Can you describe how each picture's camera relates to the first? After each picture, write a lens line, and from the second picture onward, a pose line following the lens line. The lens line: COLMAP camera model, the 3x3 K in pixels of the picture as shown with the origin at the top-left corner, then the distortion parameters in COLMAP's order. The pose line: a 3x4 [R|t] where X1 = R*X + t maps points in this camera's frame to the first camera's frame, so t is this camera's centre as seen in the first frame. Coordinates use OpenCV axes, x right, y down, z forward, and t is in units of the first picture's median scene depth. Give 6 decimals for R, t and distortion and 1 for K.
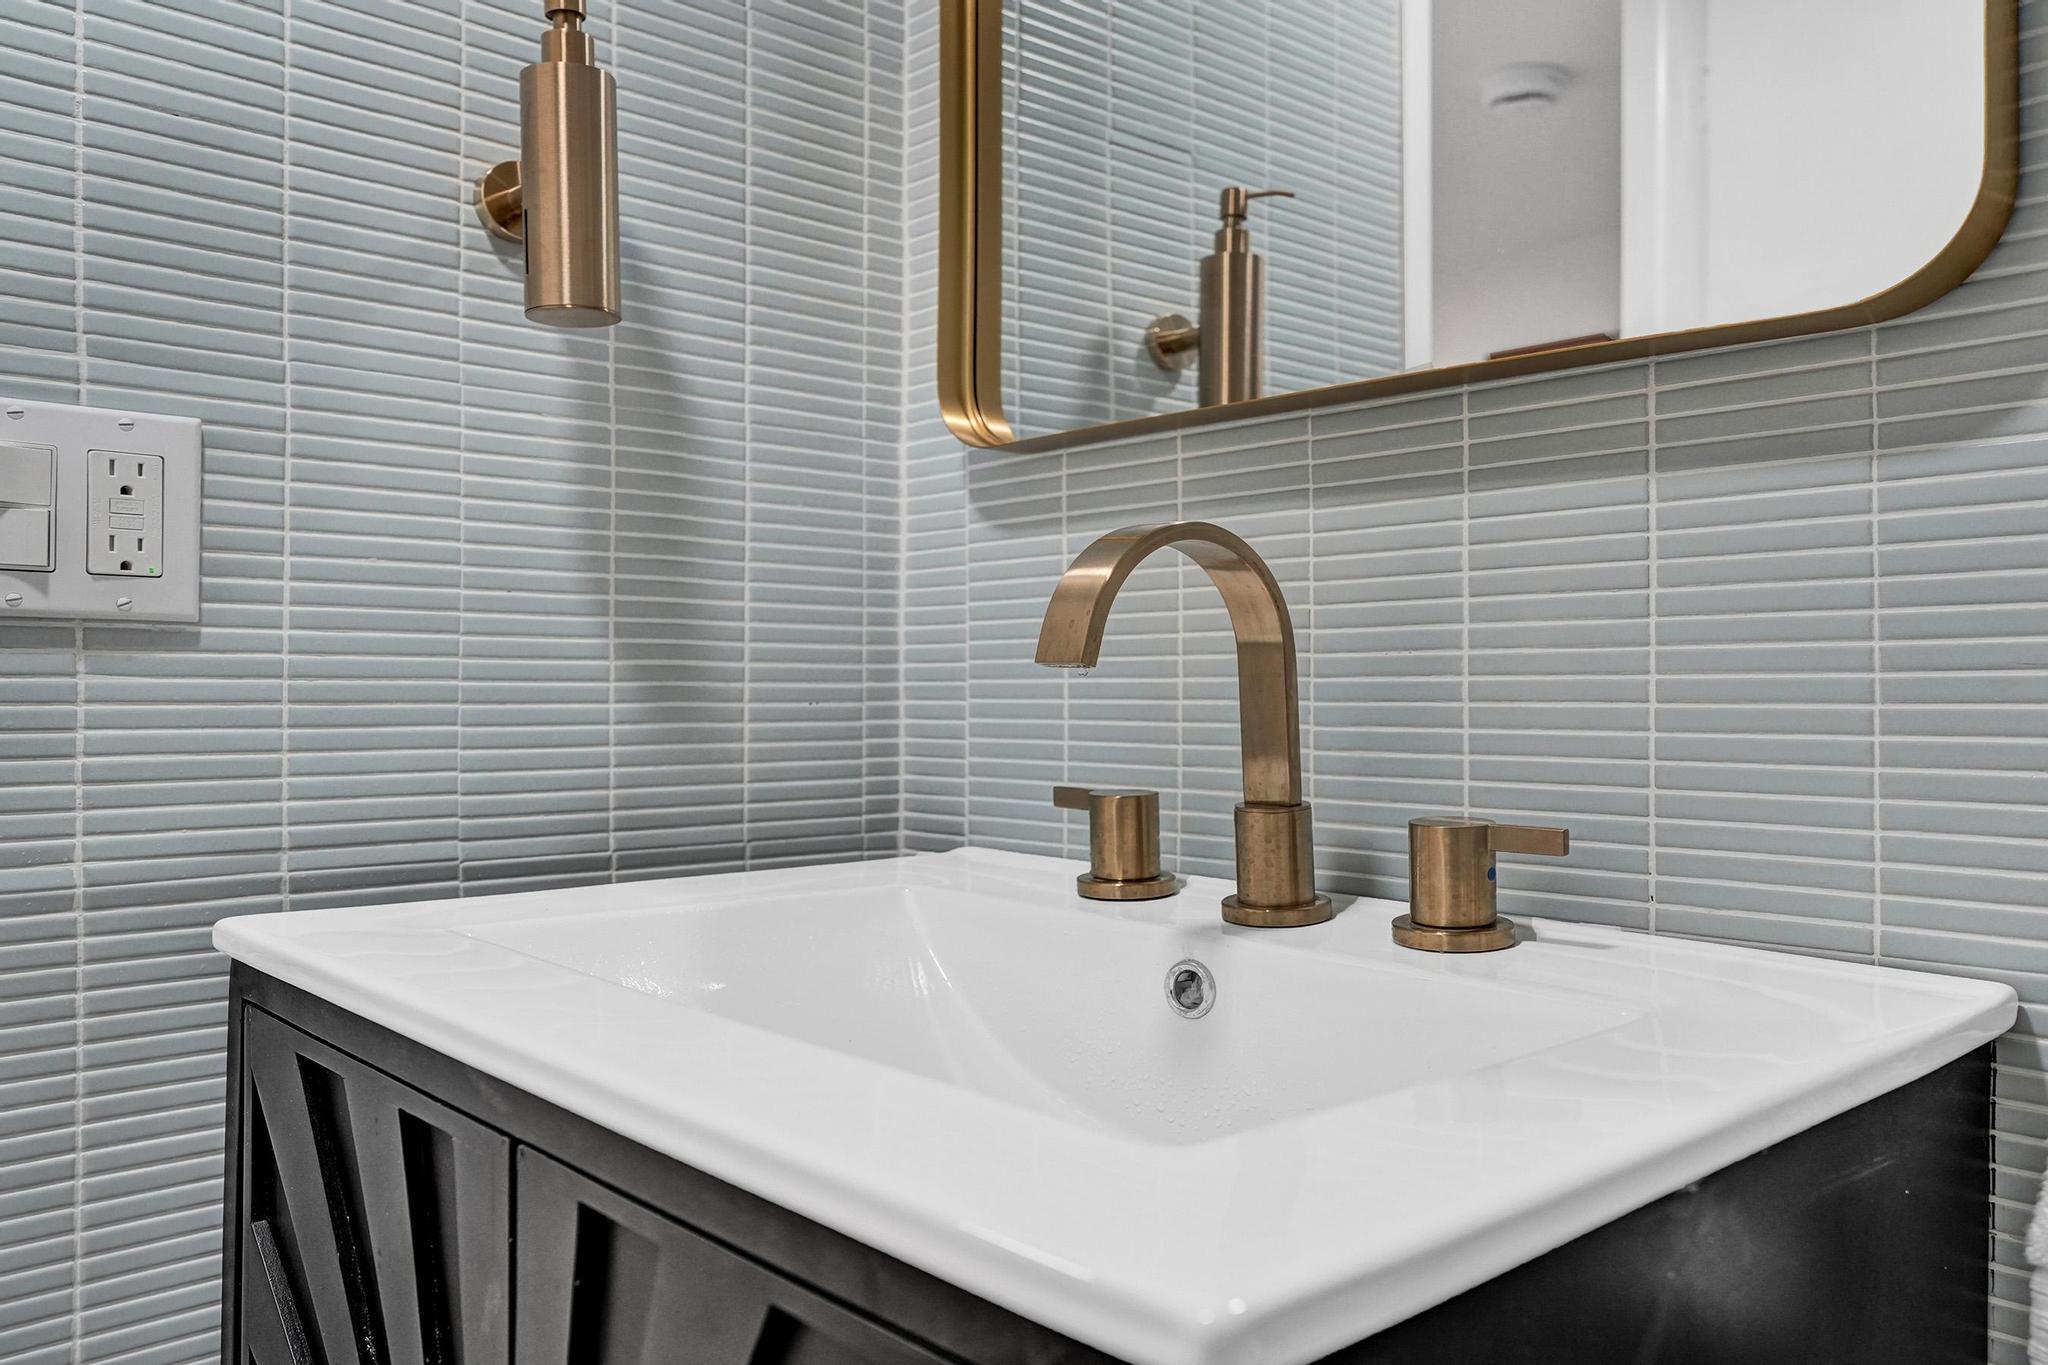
lens RADIAL K [[1564.8, 0, 1029.1], [0, 1564.8, 684.9], [0, 0, 1]] dist [-0.004341, 0.000371]
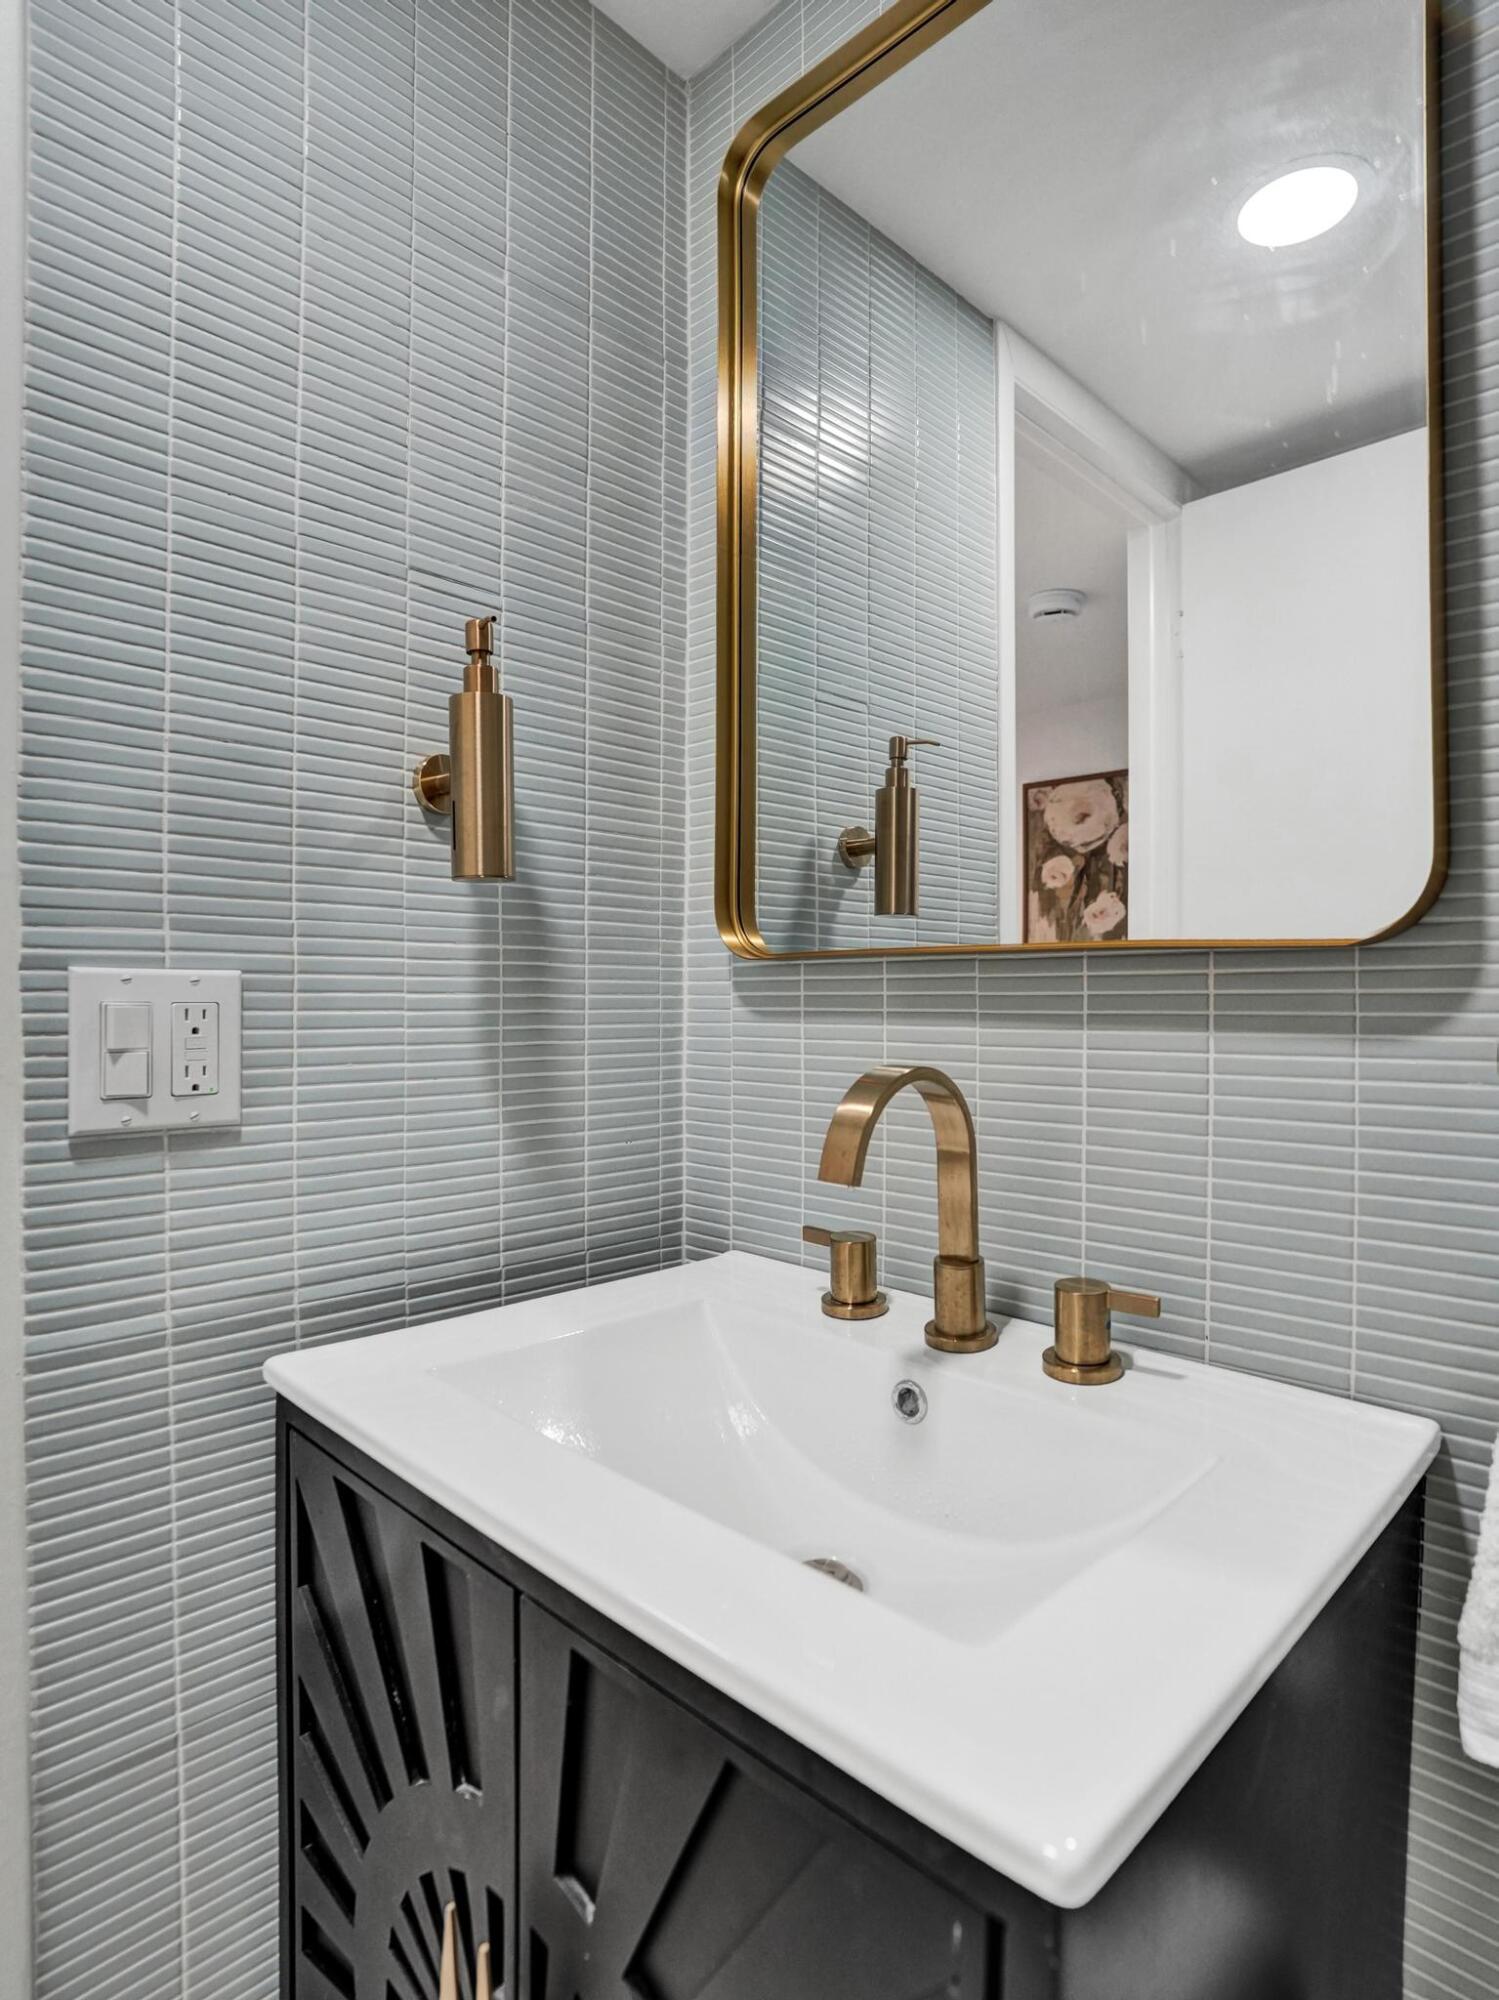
lens RADIAL K [[1103.1, 0, 755.3], [0, 1103.1, 995.8], [0, 0, 1]] dist [-0.051377, 0.001572]
pose [[0.997220, 0.052588, 0.052790, -0.096467], [-0.052302, 0.998608, -0.006789, -0.143833], [-0.053073, 0.004009, 0.998583, -0.022687]]
